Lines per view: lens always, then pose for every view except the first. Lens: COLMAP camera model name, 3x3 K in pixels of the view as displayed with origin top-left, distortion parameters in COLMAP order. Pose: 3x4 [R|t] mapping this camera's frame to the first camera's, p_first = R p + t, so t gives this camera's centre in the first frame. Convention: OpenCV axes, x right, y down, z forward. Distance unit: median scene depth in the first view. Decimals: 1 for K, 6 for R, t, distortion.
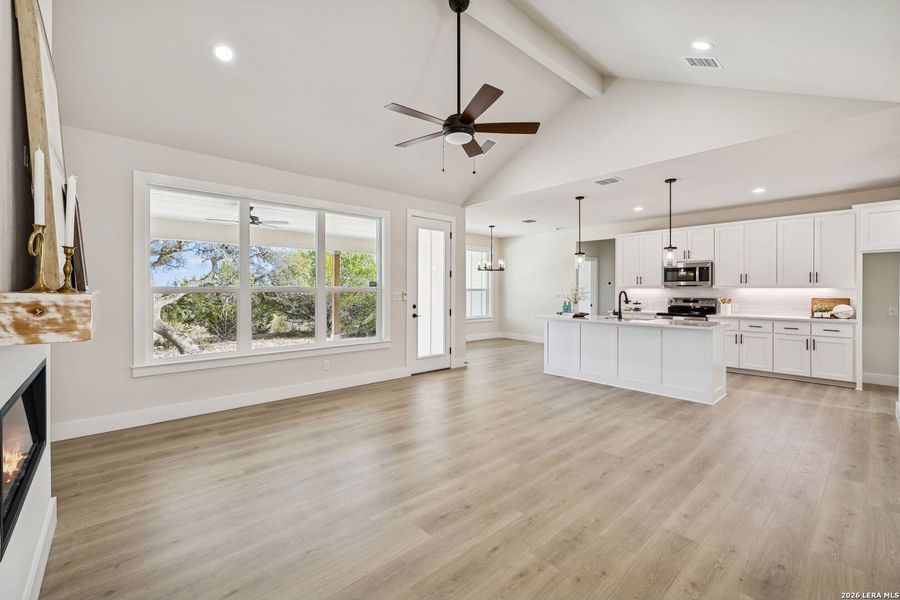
lens RADIAL K [[377.6, 0, 439.1], [0, 377.6, 297.8], [0, 0, 1]] dist [0.002950, 0.000098]
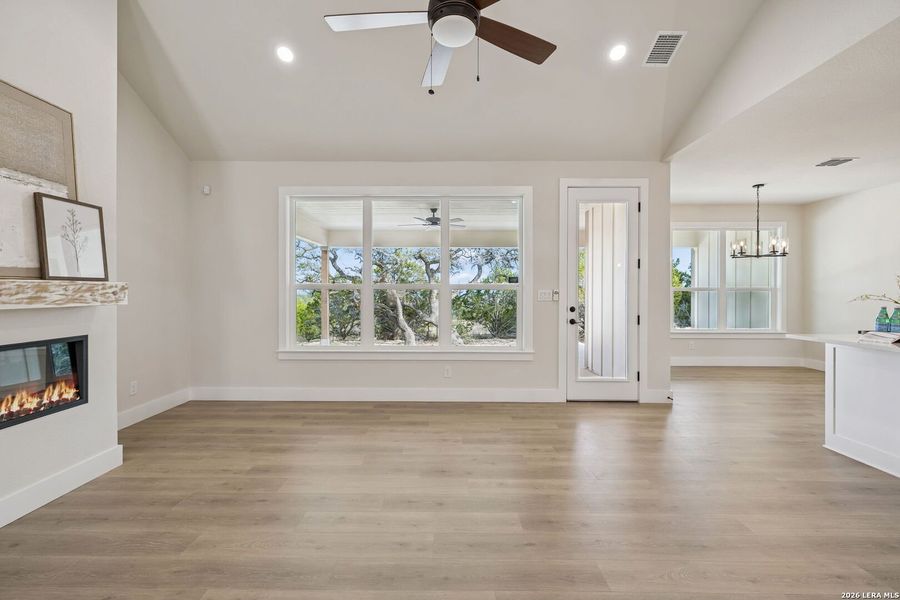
lens RADIAL K [[377.6, 0, 439.1], [0, 377.6, 297.8], [0, 0, 1]] dist [0.002950, 0.000098]
pose [[0.749617, 0.009668, -0.661801, 0.306206], [-0.015047, 0.999884, -0.002436, 0.008111], [0.661700, 0.011784, 0.749676, 0.364074]]
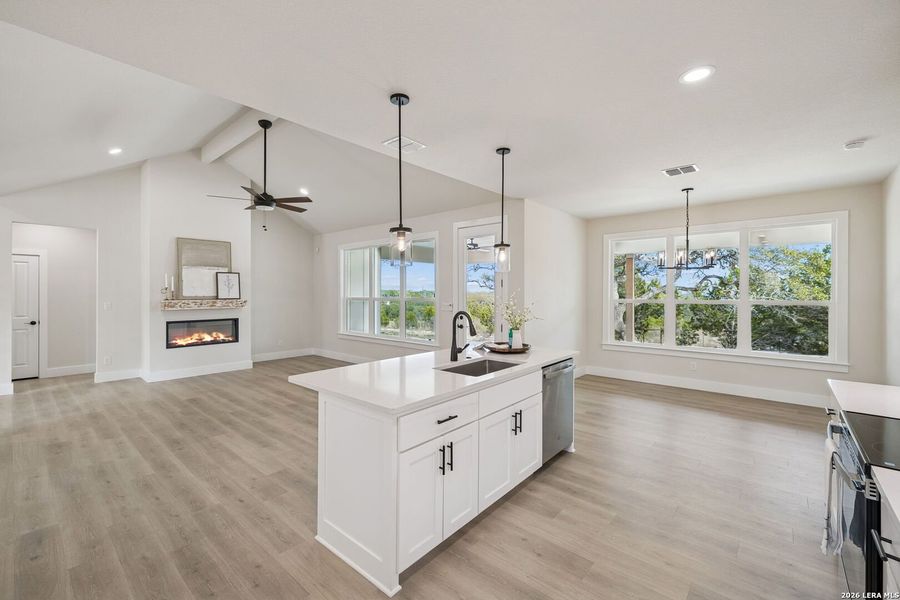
lens RADIAL K [[377.6, 0, 439.1], [0, 377.6, 297.8], [0, 0, 1]] dist [0.002950, 0.000098]
pose [[0.129731, 0.012446, -0.991471, 1.240594], [-0.022506, 0.999701, 0.009604, -0.050680], [0.991294, 0.021068, 0.129972, 1.082617]]
